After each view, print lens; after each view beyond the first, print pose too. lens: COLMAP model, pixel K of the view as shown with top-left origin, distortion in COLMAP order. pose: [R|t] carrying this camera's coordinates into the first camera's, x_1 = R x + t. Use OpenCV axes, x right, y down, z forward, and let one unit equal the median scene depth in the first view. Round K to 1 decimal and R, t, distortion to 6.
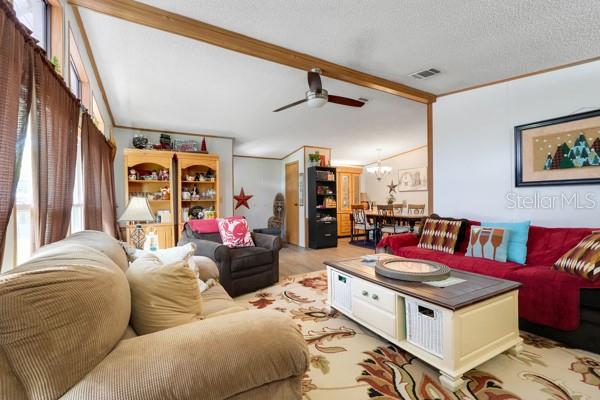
lens RADIAL K [[266.7, 0, 297.0], [0, 266.7, 199.8], [0, 0, 1]] dist [0.000329, 0.000800]
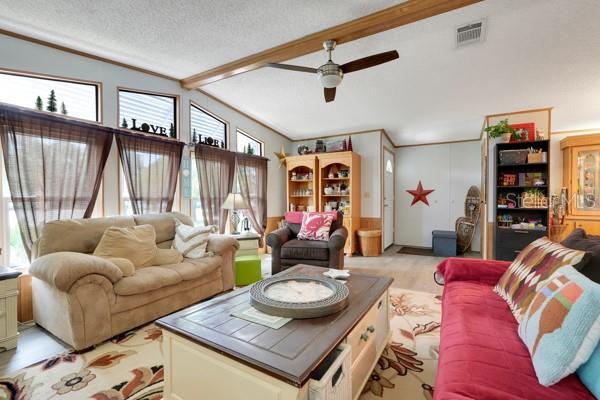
lens RADIAL K [[266.7, 0, 297.0], [0, 266.7, 199.8], [0, 0, 1]] dist [0.000329, 0.000800]
pose [[0.498567, 0.017500, -0.866674, 0.381947], [-0.000304, 0.999800, 0.020013, -0.001306], [0.866851, -0.009714, 0.498473, 0.238490]]
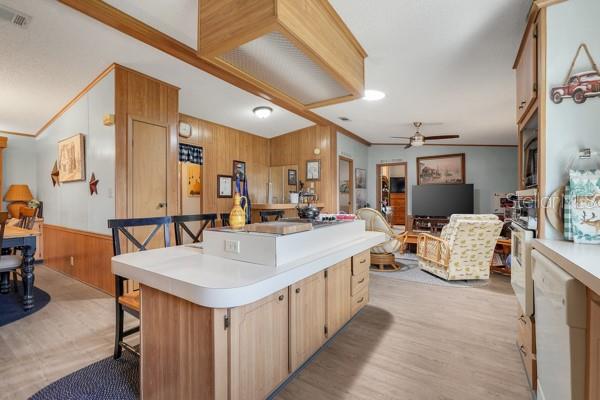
lens RADIAL K [[263.6, 0, 301.9], [0, 263.6, 198.0], [0, 0, 1]] dist [-0.023613, 0.000111]
pose [[0.890008, 0.004890, 0.455920, 0.683401], [-0.006706, 0.999975, 0.002366, -0.006054], [-0.455896, -0.005164, 0.890018, 0.396302]]
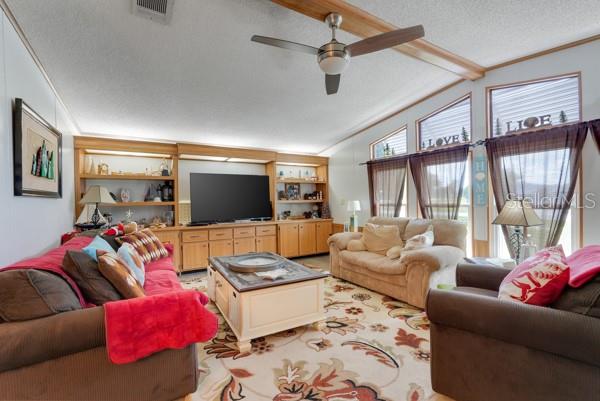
lens RADIAL K [[266.7, 0, 297.0], [0, 266.7, 200.3], [0, 0, 1]] dist [0.000329, 0.000800]
pose [[-0.999839, 0.009302, -0.015361, 0.094472], [0.009352, 0.999951, -0.003163, -0.006982], [0.015331, -0.003306, -0.999877, 0.832210]]
